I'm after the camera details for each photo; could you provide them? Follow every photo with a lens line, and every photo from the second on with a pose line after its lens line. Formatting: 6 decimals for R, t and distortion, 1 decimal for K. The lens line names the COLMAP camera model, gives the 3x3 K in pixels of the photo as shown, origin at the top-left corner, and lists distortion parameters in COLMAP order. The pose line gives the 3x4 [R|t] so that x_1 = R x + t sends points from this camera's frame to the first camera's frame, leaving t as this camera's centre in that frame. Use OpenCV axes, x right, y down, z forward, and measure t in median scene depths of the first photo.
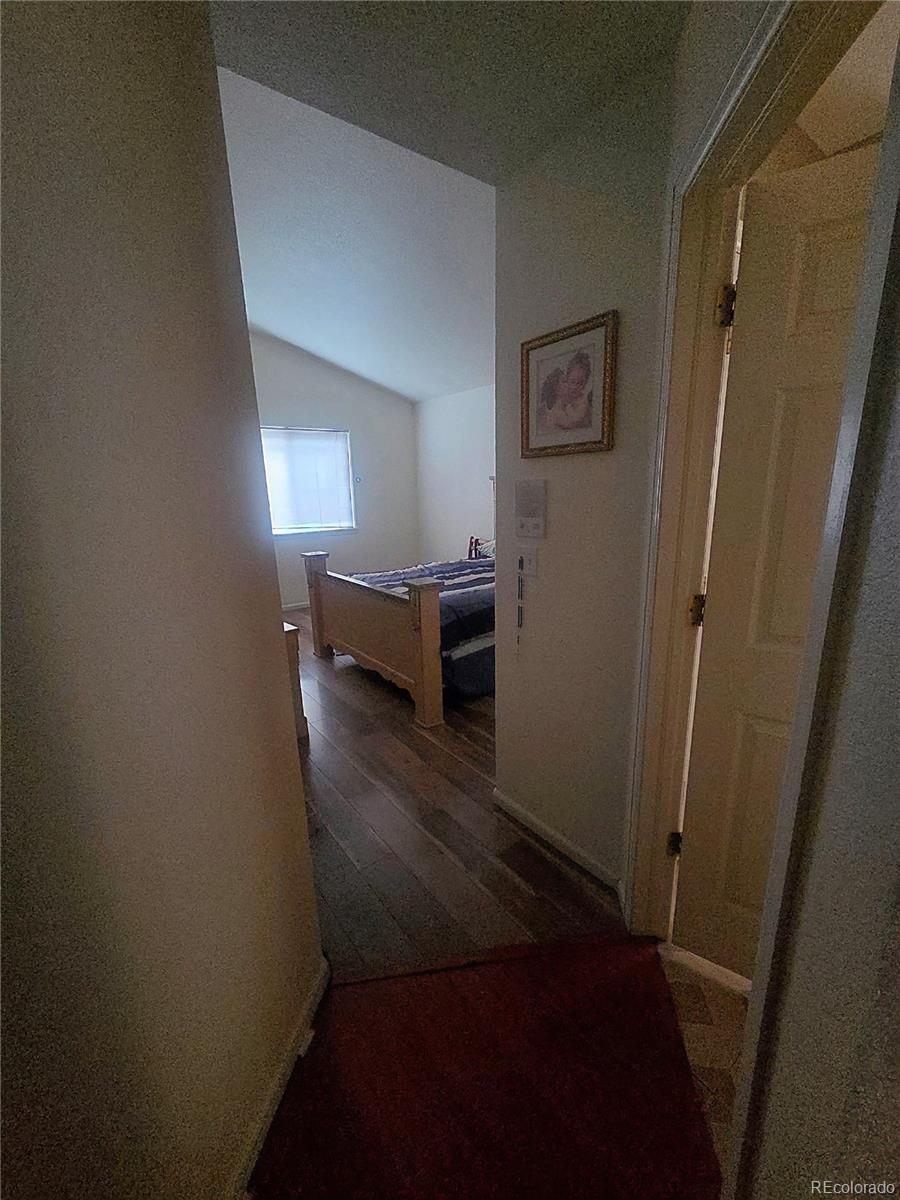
lens RADIAL K [[482.4, 0, 450.0], [0, 482.4, 600.0], [0, 0, 1]] dist [-0.000856, -0.000038]
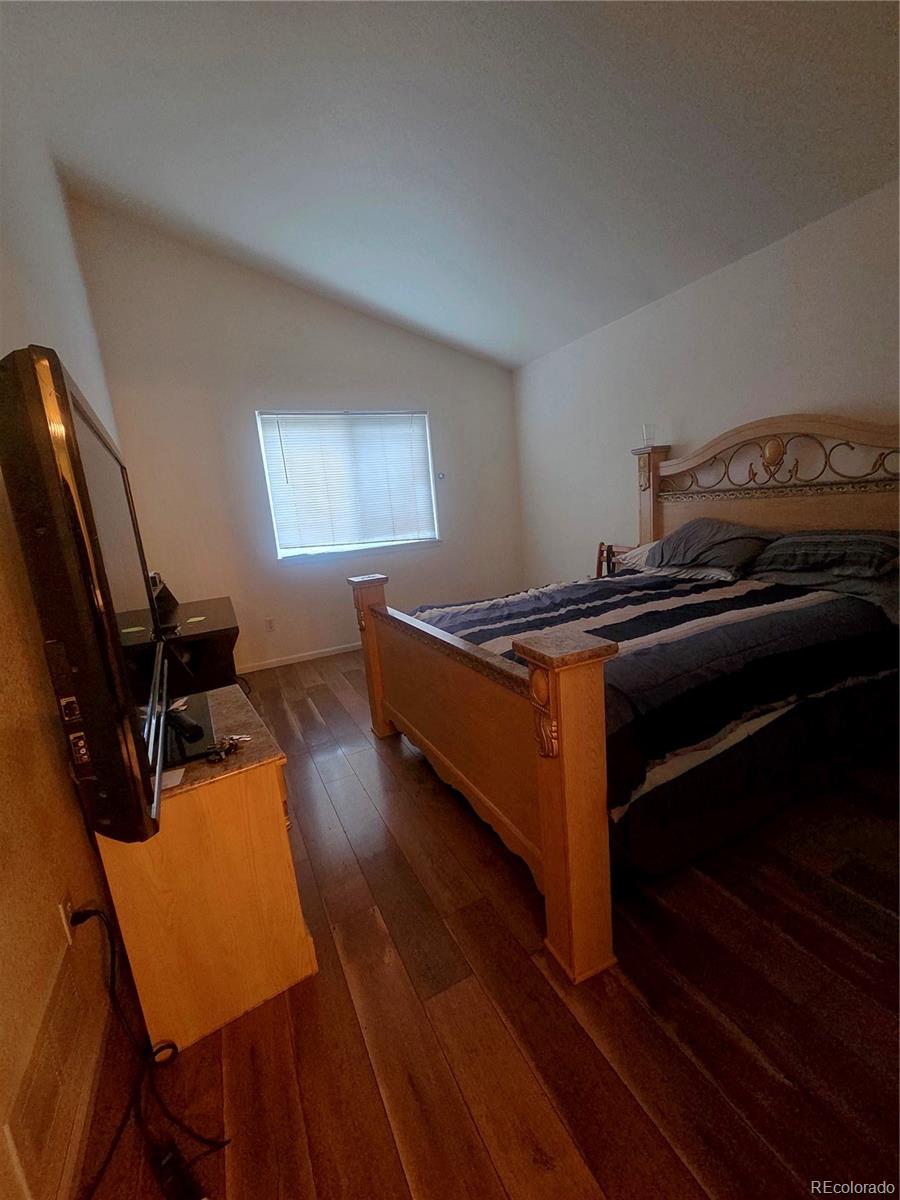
lens RADIAL K [[482.4, 0, 450.0], [0, 482.4, 600.0], [0, 0, 1]] dist [-0.000856, -0.000038]
pose [[0.979958, -0.025392, -0.197578, -0.044633], [0.019521, 0.999310, -0.031604, -0.042317], [0.198244, 0.027114, 0.979778, 0.373411]]
